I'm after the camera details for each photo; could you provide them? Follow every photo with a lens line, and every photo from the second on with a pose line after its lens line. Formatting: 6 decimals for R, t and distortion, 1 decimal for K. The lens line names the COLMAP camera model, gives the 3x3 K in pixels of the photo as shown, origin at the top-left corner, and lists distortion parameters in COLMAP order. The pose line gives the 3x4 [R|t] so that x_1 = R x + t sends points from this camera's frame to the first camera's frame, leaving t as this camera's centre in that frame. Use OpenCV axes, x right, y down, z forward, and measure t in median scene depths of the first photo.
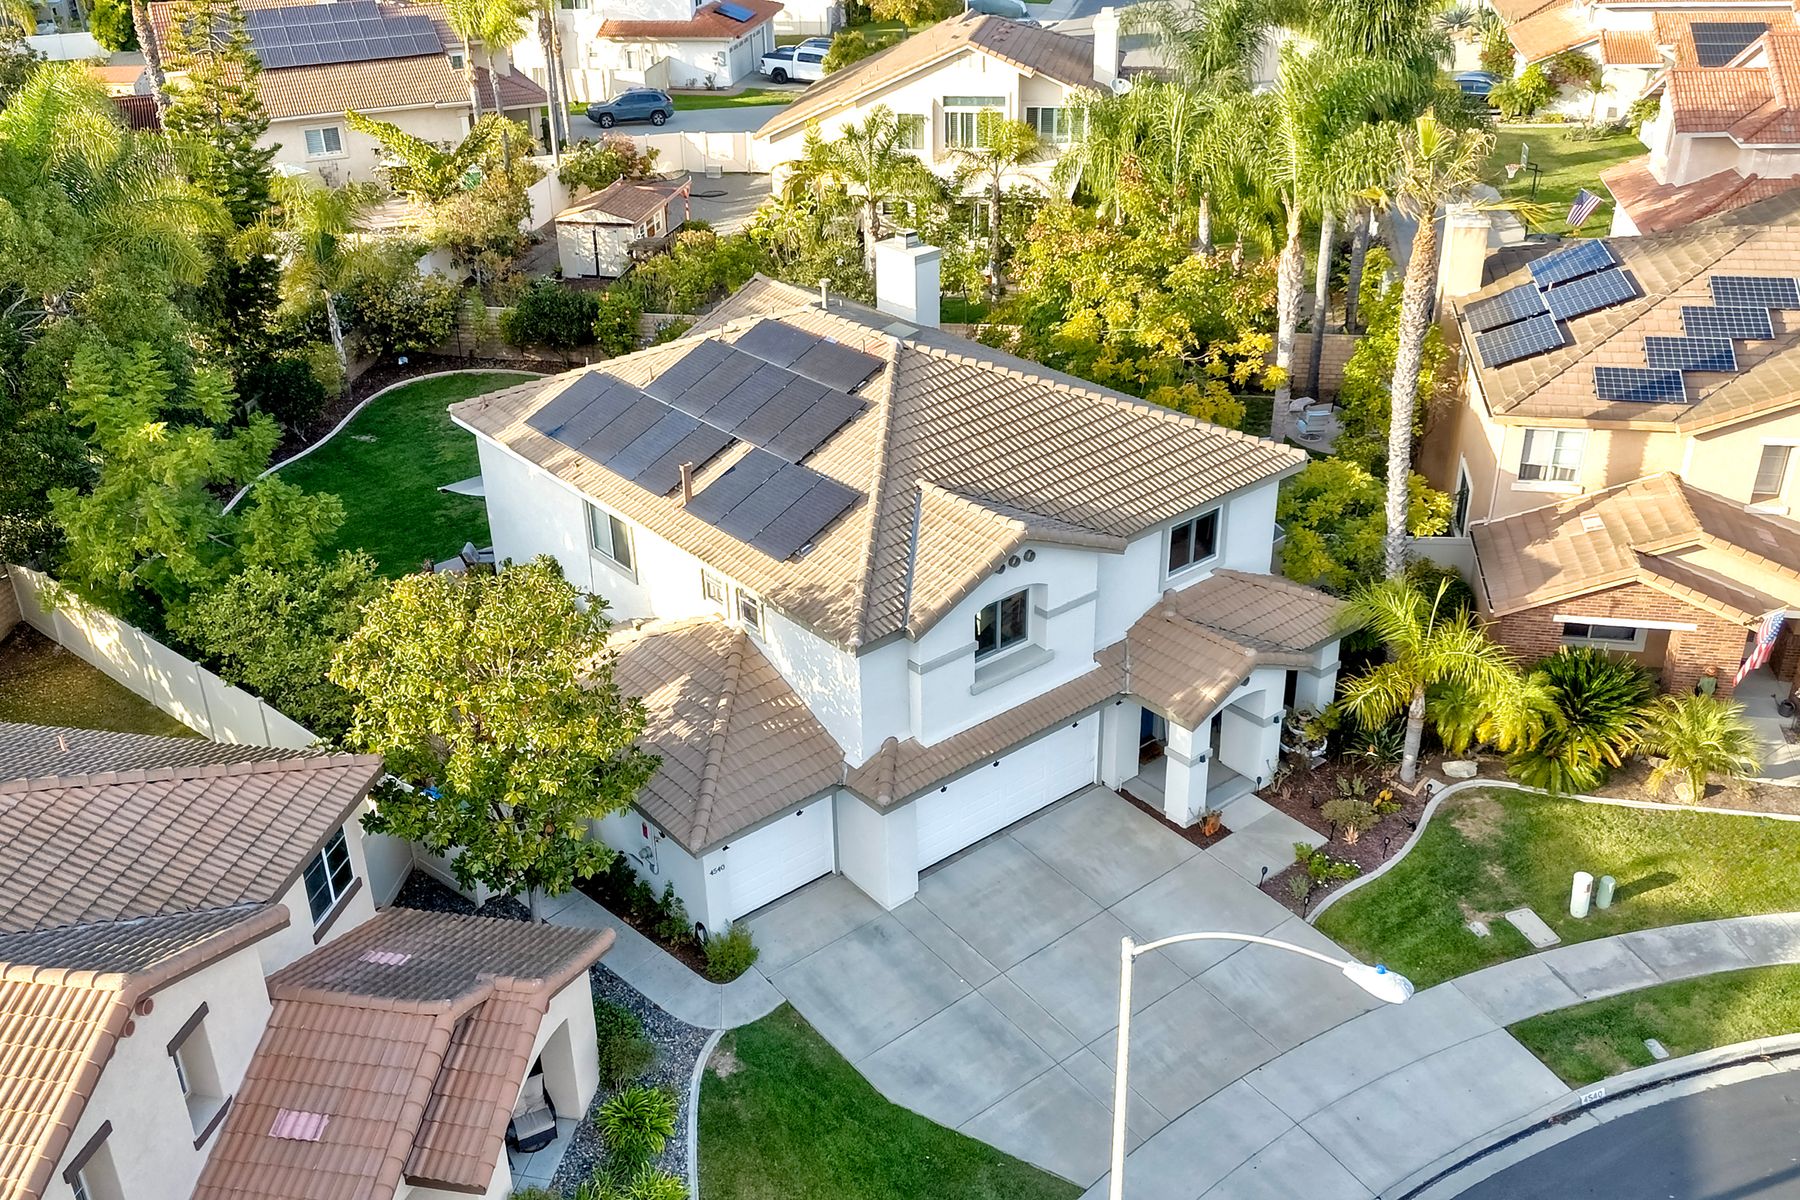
lens RADIAL K [[1700.1, 0, 879.0], [0, 1700.1, 599.5], [0, 0, 1]] dist [0.049612, -0.016608]
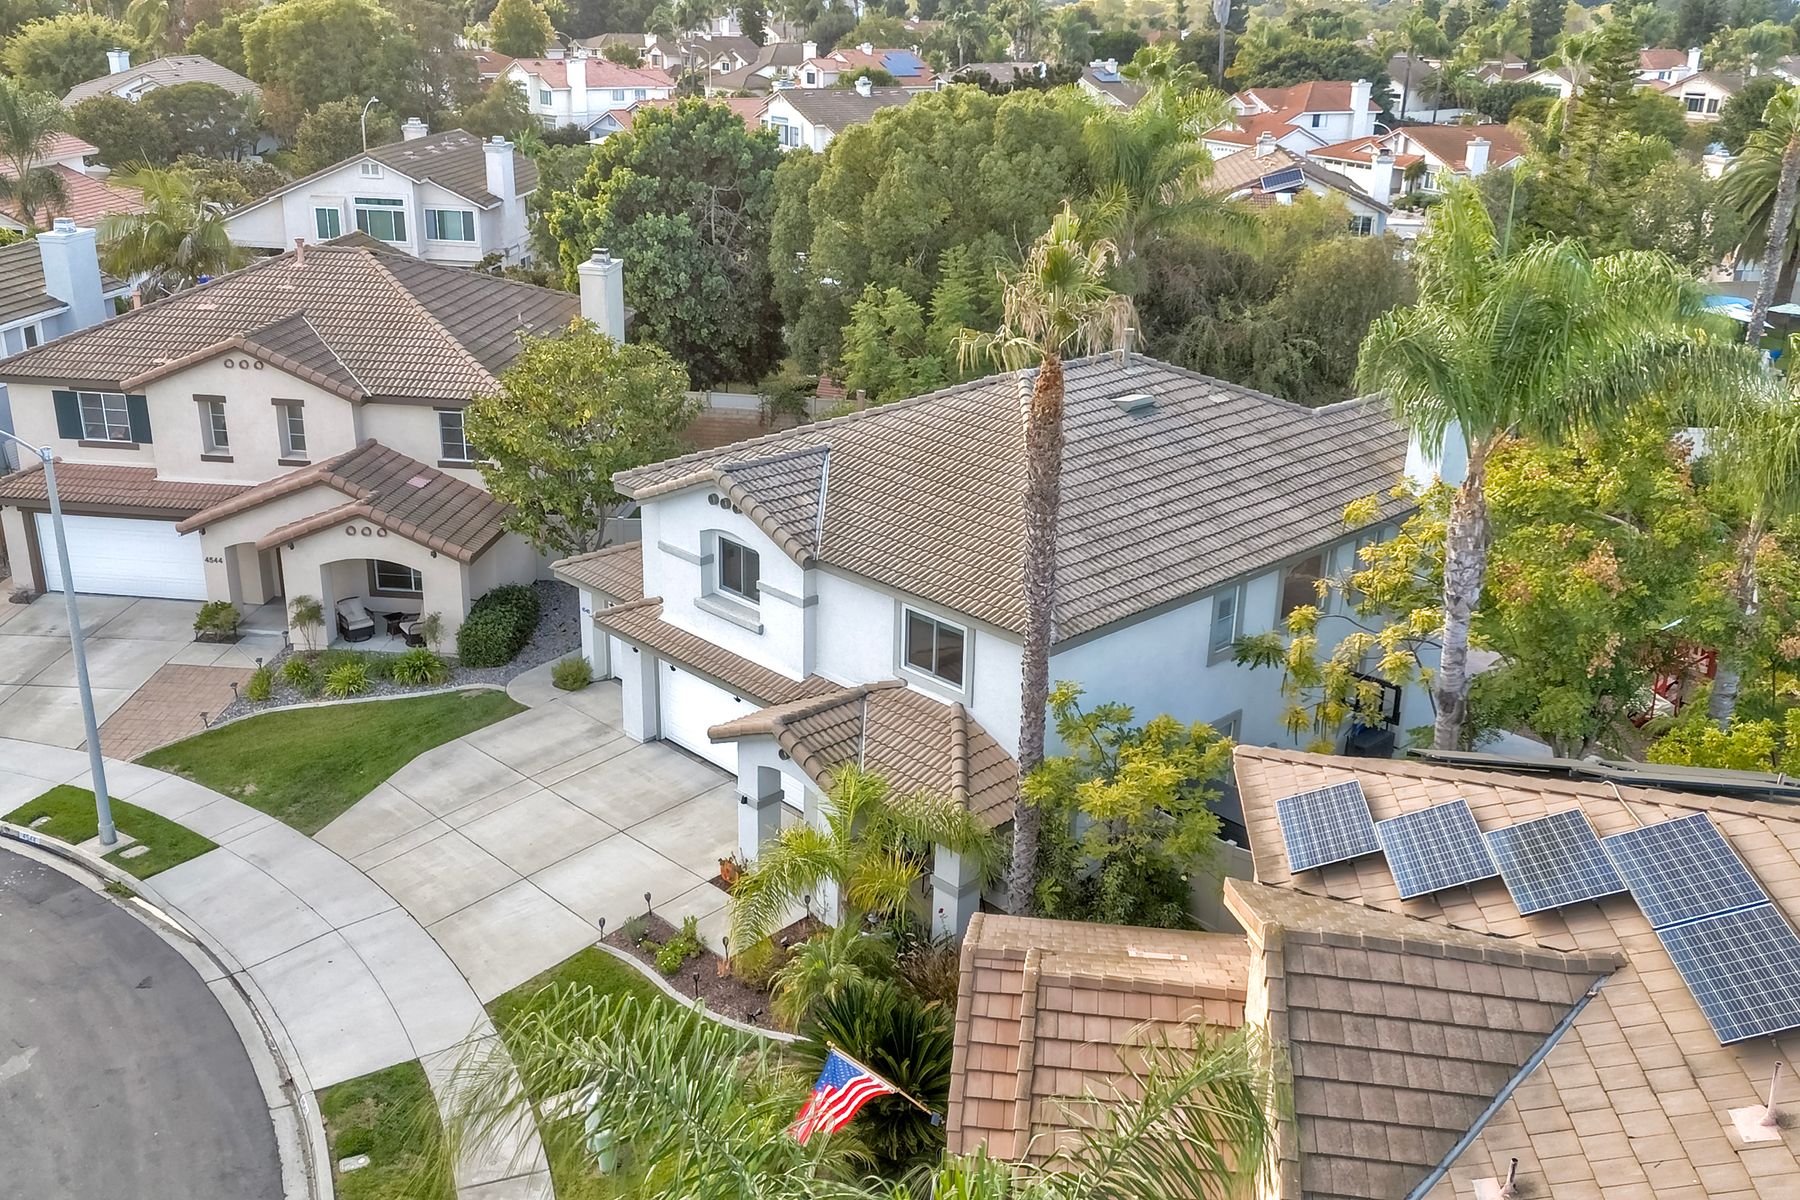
lens RADIAL K [[1658.5, 0, 901.8], [0, 1658.5, 530.9], [0, 0, 1]] dist [0.000615, -0.004971]
pose [[0.096996, 0.344759, -0.933666, 1.027370], [-0.482666, 0.836691, 0.258808, -0.318771], [0.870417, 0.425546, 0.247559, 0.803149]]
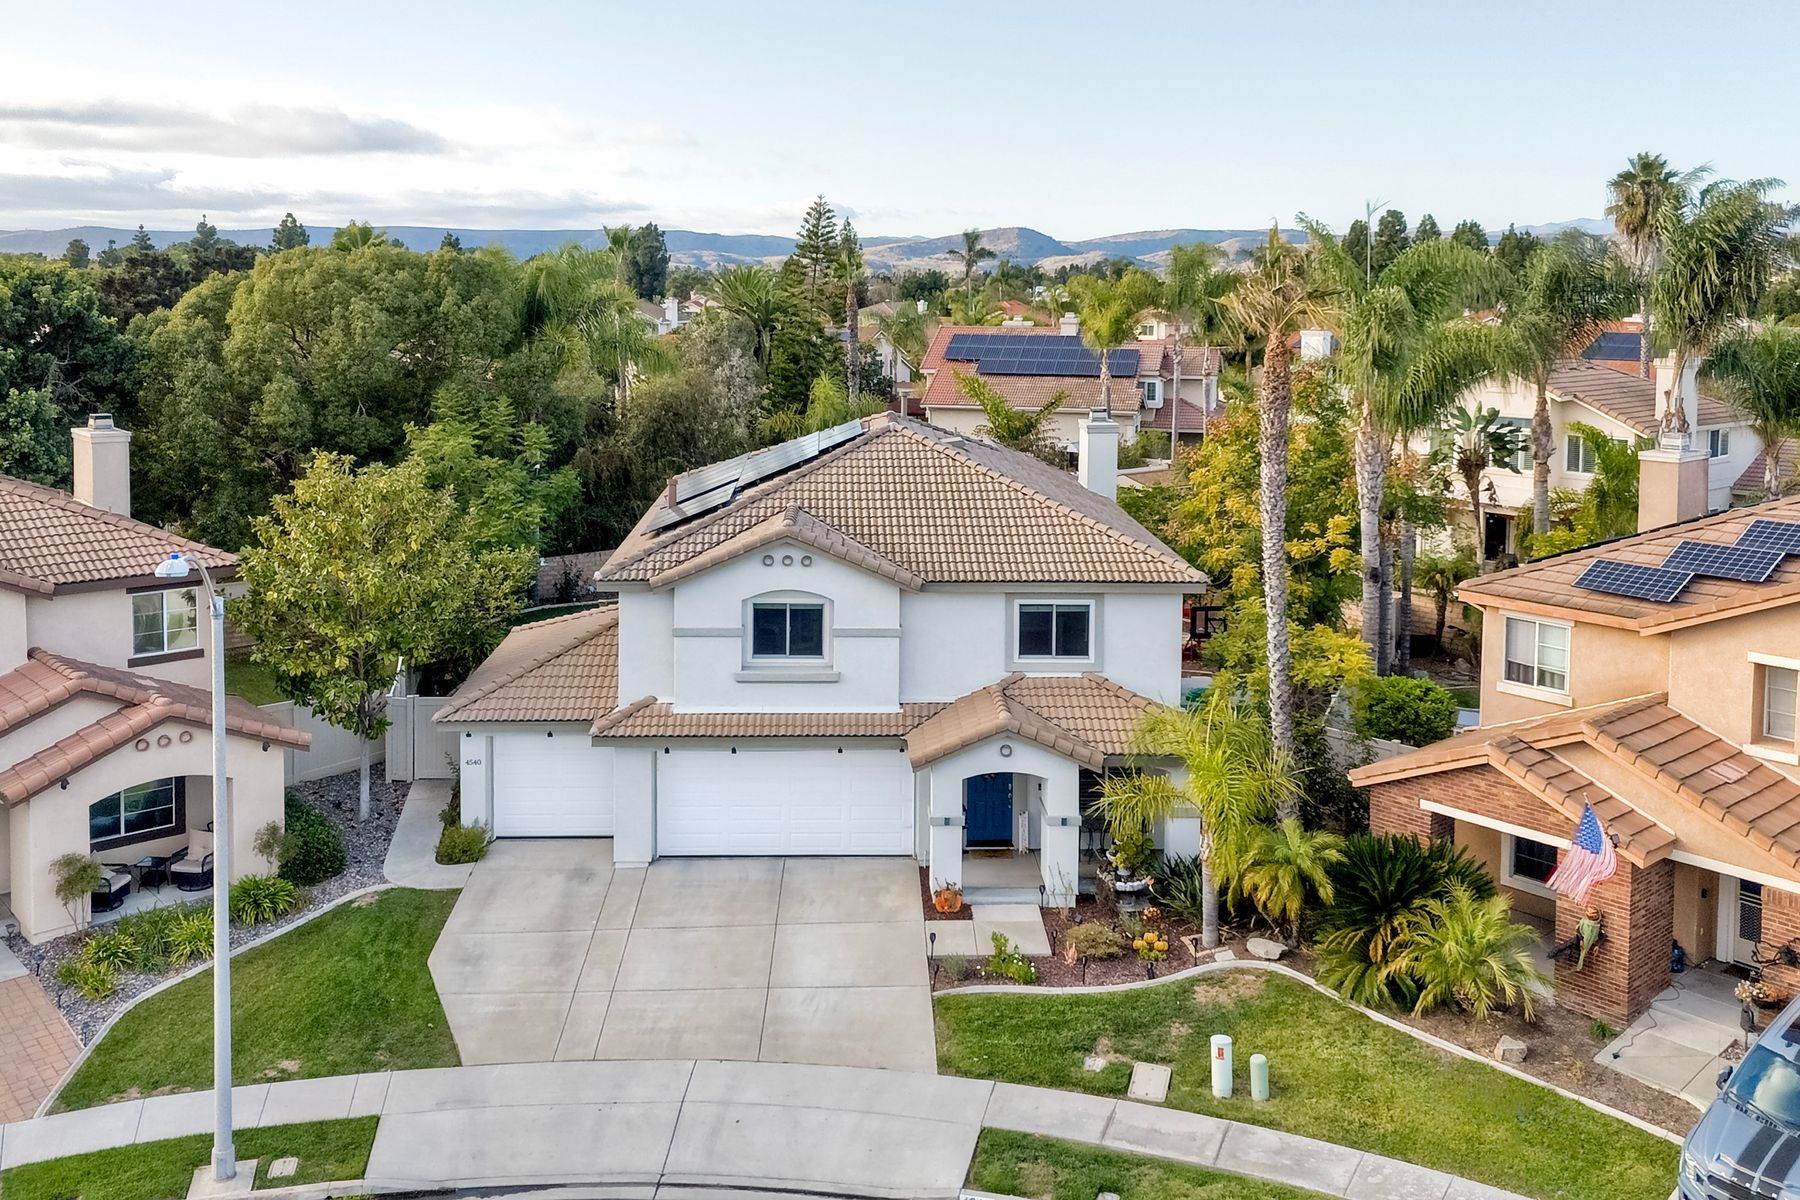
lens RADIAL K [[1652.1, 0, 889.3], [0, 1652.1, 373.9], [0, 0, 1]] dist [0.055261, -0.059746]
pose [[0.799331, 0.075764, -0.596096, 0.717664], [-0.307850, 0.903573, -0.297966, 0.157034], [0.516041, 0.421681, 0.745578, 0.184875]]
